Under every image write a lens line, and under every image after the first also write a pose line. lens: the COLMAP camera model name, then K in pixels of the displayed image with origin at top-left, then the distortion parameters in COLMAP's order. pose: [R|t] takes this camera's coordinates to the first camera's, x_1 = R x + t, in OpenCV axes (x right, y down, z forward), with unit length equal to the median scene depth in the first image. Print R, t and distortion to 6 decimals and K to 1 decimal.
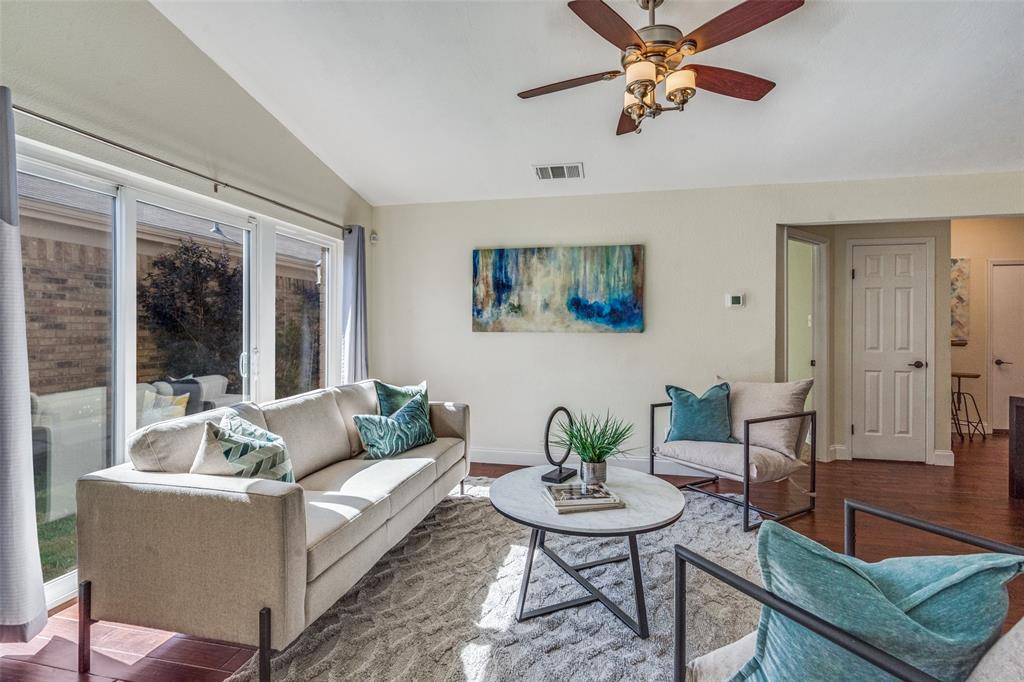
lens RADIAL K [[479.7, 0, 503.6], [0, 479.7, 332.6], [0, 0, 1]] dist [0.001102, 0.000678]
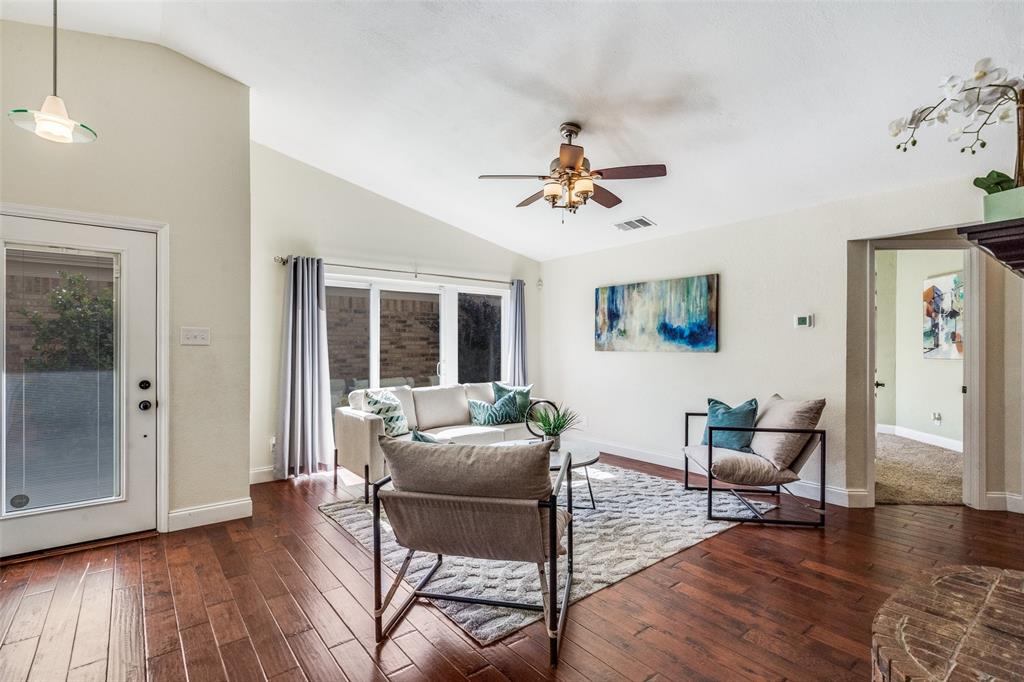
lens RADIAL K [[479.7, 0, 512.7], [0, 479.7, 345.5], [0, 0, 1]] dist [0.001102, 0.000678]
pose [[0.780452, -0.003684, -0.625204, 0.599857], [-0.001866, 0.999964, -0.008221, -0.005591], [0.625213, 0.007582, 0.780418, -0.167256]]
